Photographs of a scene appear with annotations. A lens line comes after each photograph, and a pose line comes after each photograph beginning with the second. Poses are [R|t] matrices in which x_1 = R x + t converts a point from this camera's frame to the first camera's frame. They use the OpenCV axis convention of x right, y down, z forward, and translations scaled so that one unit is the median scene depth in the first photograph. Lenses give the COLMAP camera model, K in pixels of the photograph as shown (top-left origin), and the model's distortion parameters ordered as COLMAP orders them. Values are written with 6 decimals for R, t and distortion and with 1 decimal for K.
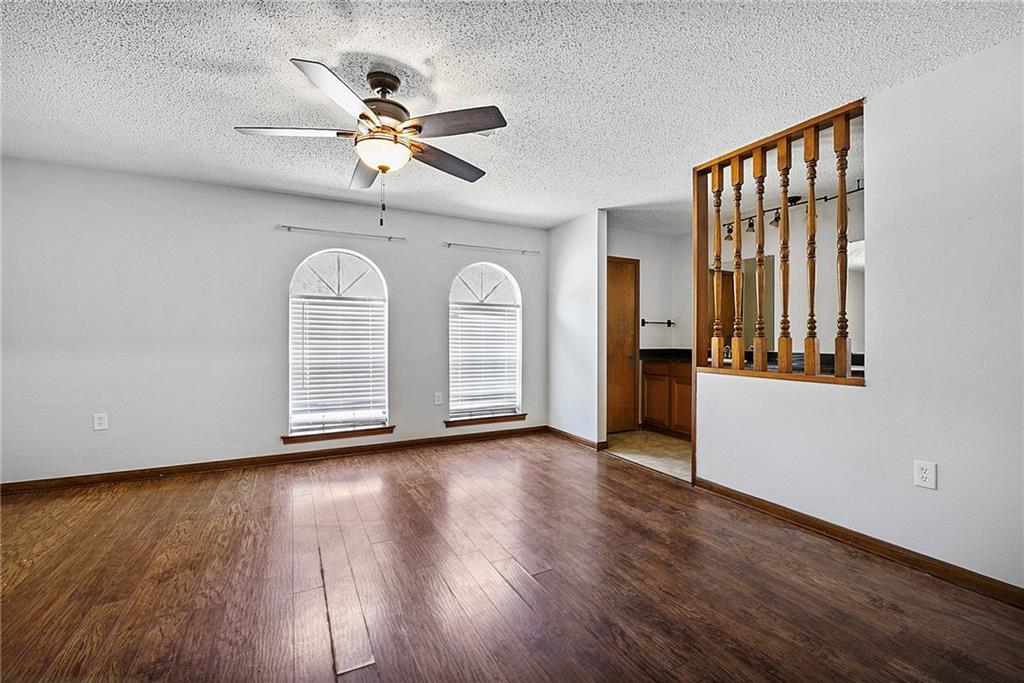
lens RADIAL K [[436.1, 0, 512.0], [0, 436.1, 341.5], [0, 0, 1]] dist [-0.002438, -0.000395]
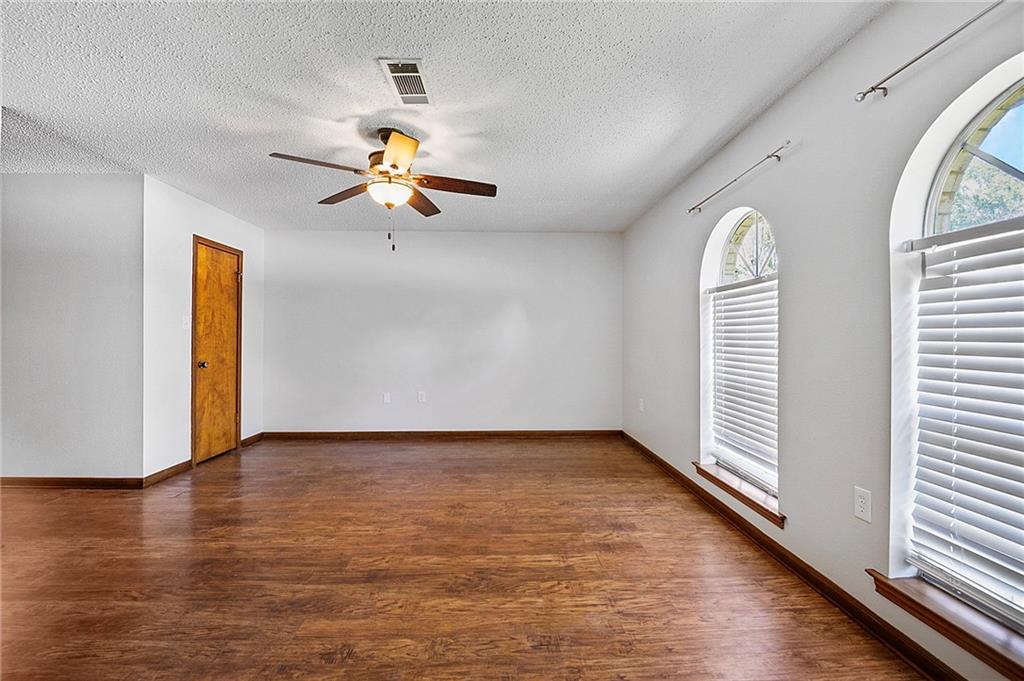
lens RADIAL K [[436.1, 0, 512.0], [0, 436.1, 340.5], [0, 0, 1]] dist [-0.002438, -0.000395]
pose [[-0.445100, 0.001797, -0.895479, 0.397088], [-0.008963, 0.999939, 0.006462, -0.017096], [0.895436, 0.010903, -0.445056, 1.135667]]
